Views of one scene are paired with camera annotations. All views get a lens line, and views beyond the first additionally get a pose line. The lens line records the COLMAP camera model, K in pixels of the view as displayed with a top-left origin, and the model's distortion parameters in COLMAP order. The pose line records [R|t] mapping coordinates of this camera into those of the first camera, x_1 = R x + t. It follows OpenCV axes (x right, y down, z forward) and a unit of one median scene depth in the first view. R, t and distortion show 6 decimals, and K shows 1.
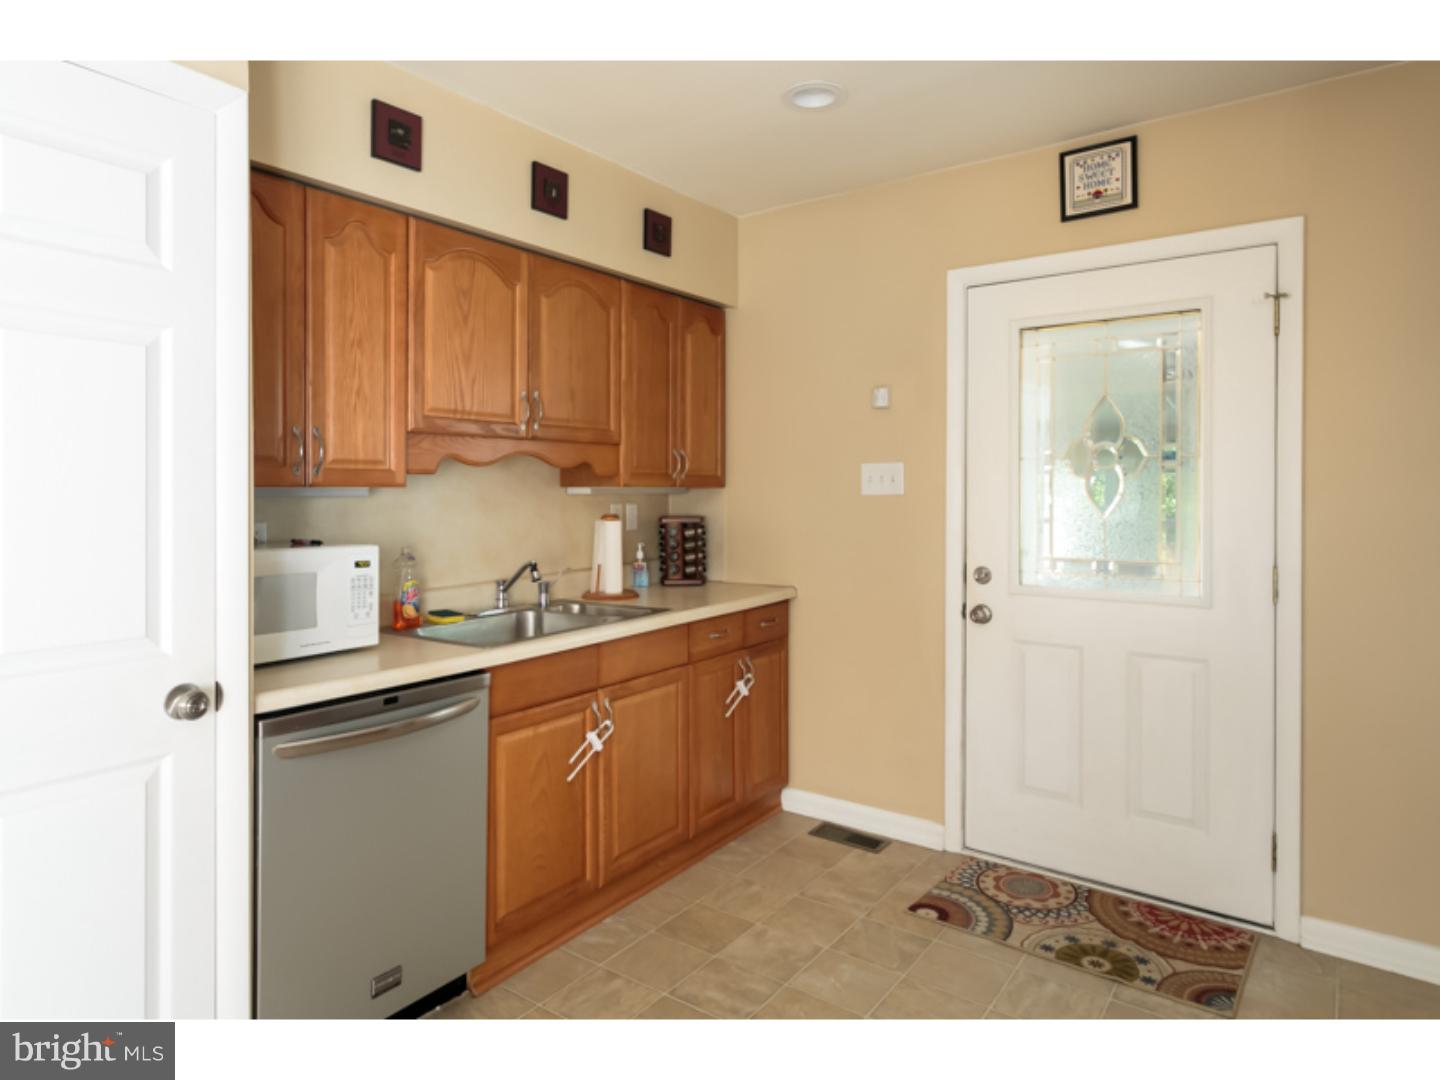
lens RADIAL K [[846.5, 0, 672.9], [0, 846.5, 493.2], [0, 0, 1]] dist [-0.012104, 0.002601]
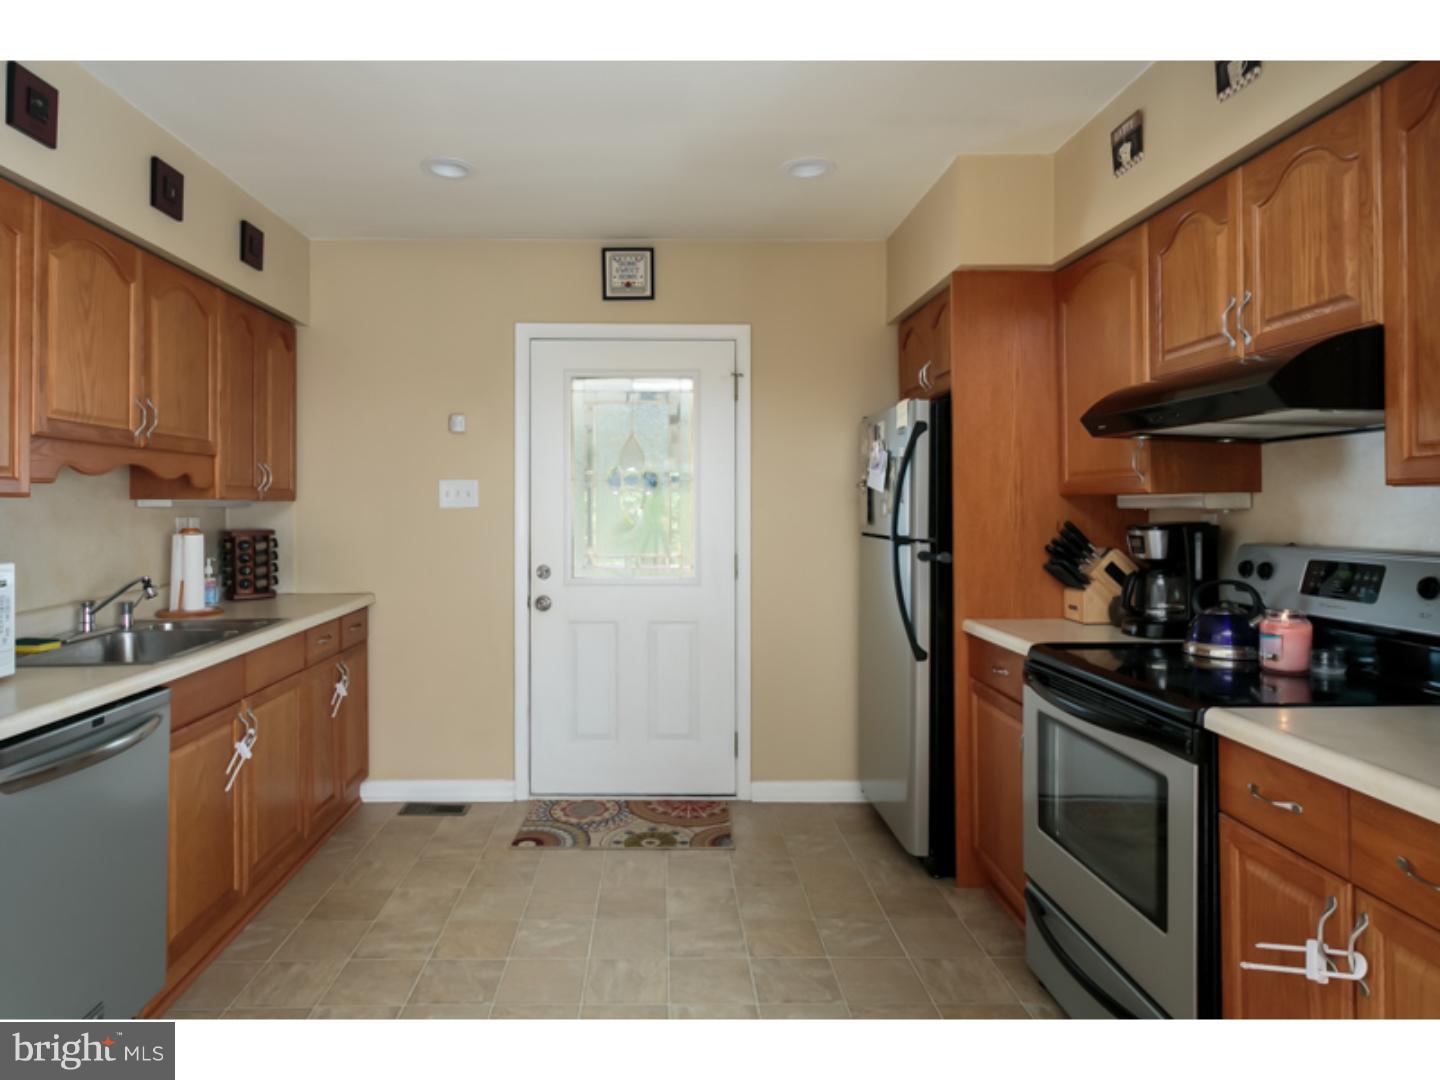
lens RADIAL K [[846.5, 0, 667.5], [0, 846.5, 504.6], [0, 0, 1]] dist [-0.012104, 0.002601]
pose [[0.780235, 0.001386, 0.625485, -0.302482], [0.003279, 0.999975, -0.006306, 0.007241], [-0.625478, 0.006971, 0.780211, -0.097910]]
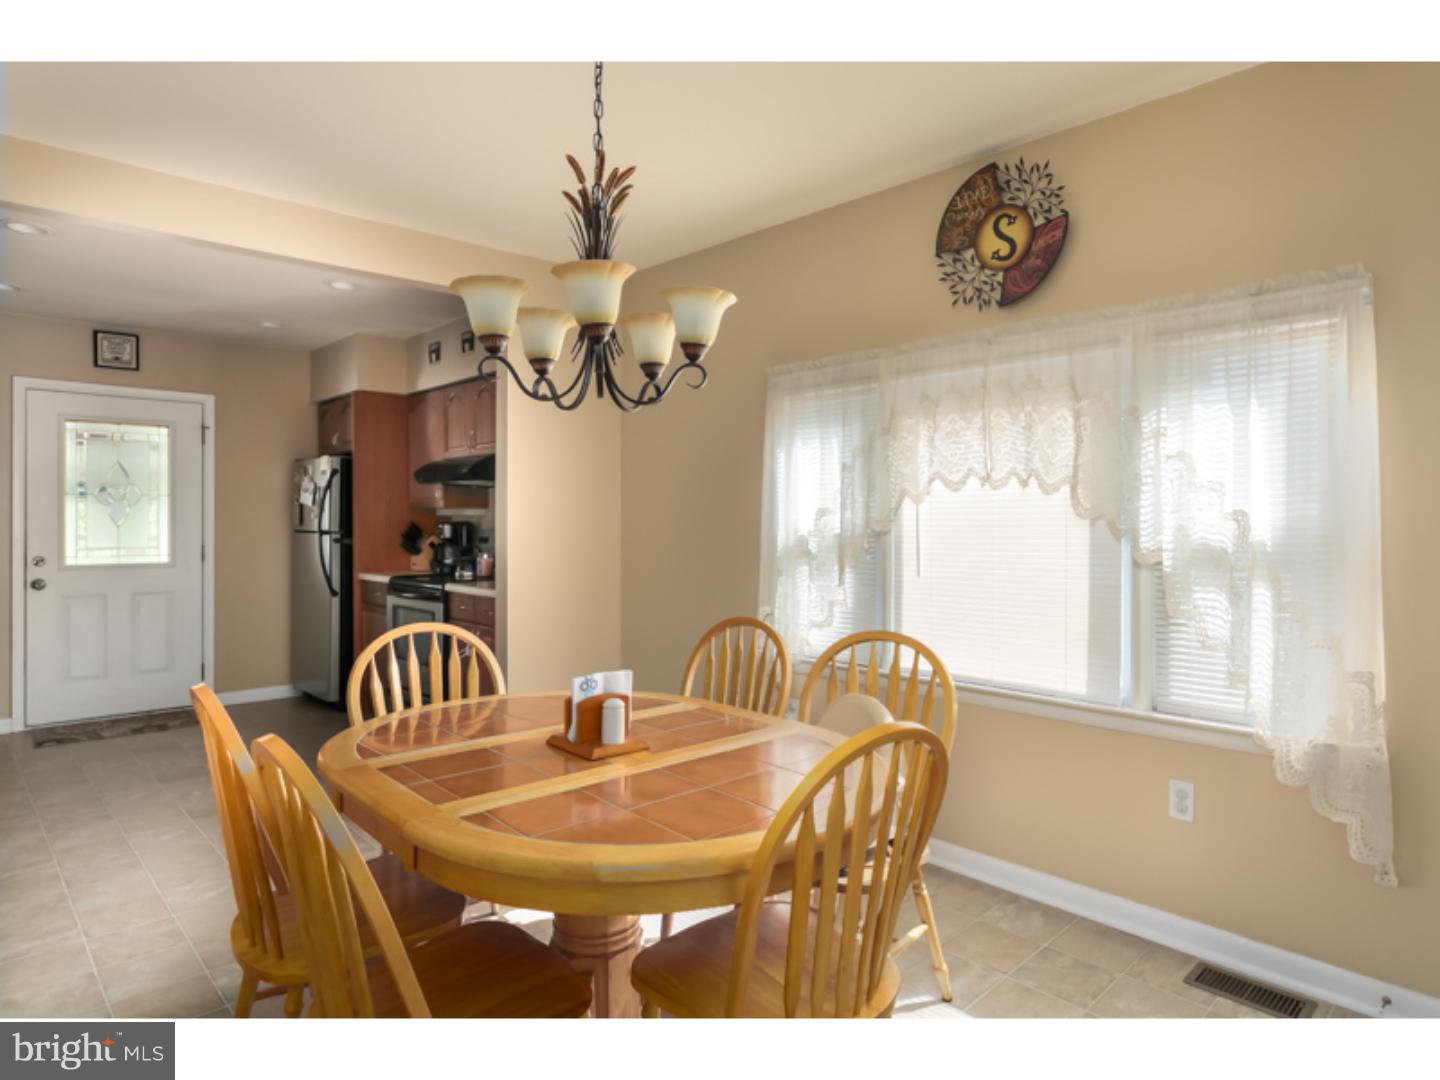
lens RADIAL K [[806.7, 0, 714.2], [0, 806.7, 518.0], [0, 0, 1]] dist [0.001512, 0.001086]
pose [[0.139118, 0.001514, 0.990275, -1.169174], [0.002999, 0.999994, -0.001950, 0.019675], [-0.990271, 0.003242, 0.139112, -0.630247]]
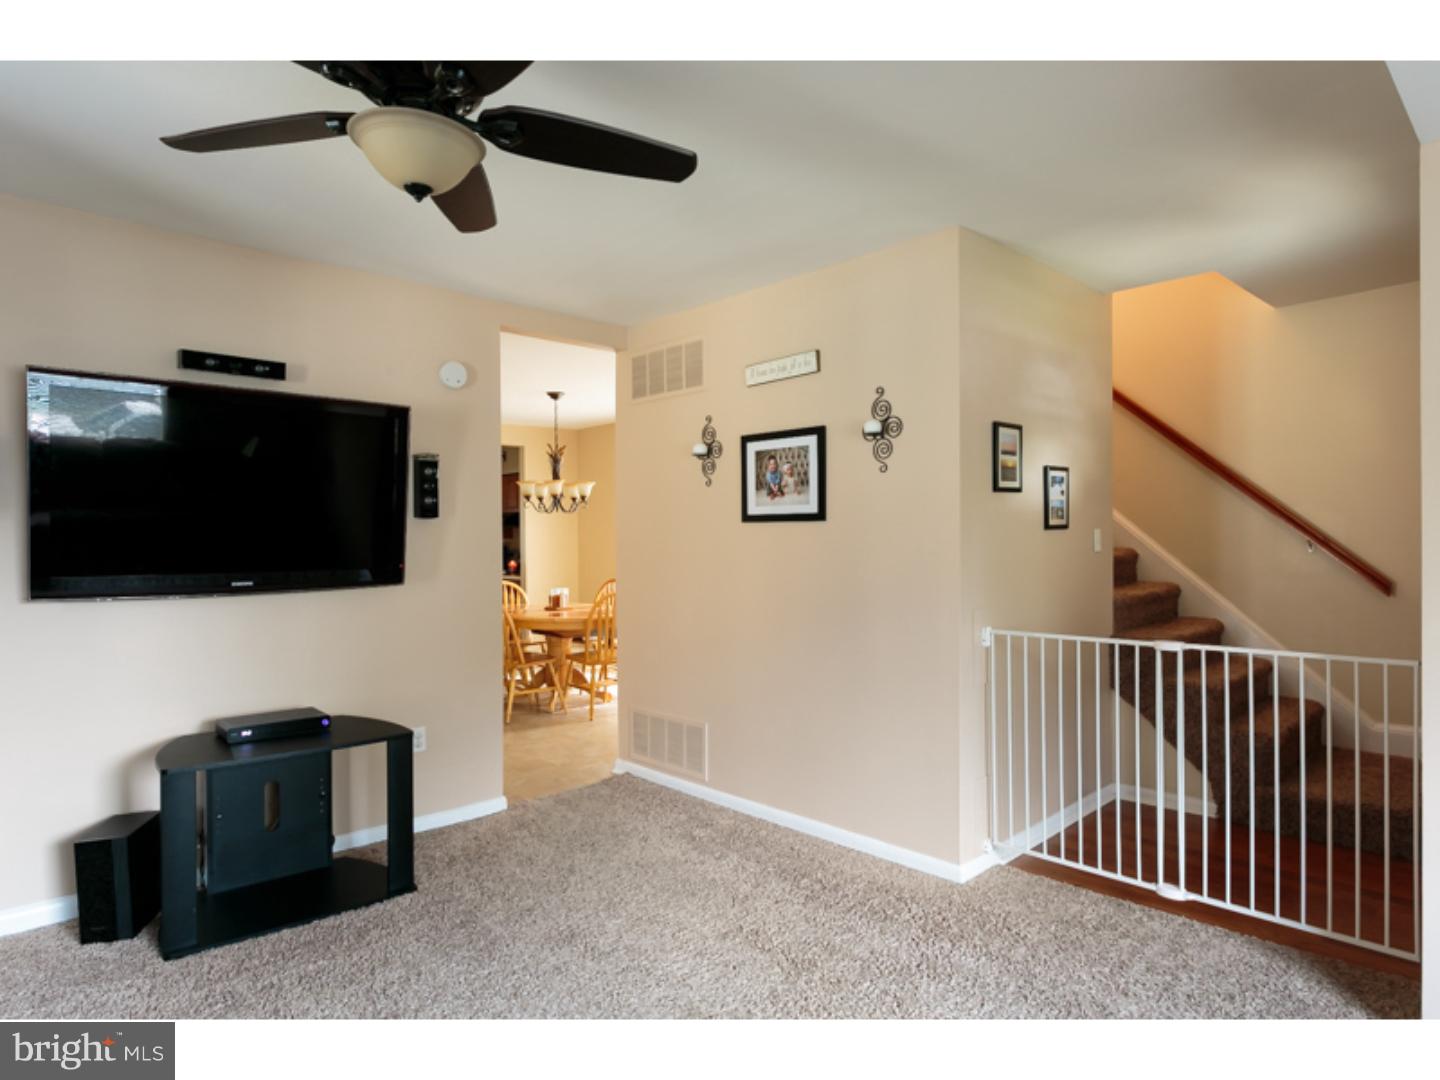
lens RADIAL K [[846.5, 0, 719.0], [0, 846.5, 538.6], [0, 0, 1]] dist [-0.012104, 0.002601]
pose [[0.122363, -0.005812, 0.992468, -4.648676], [0.018964, 0.999814, 0.003517, -0.020118], [-0.992304, 0.018391, 0.122450, -1.787950]]
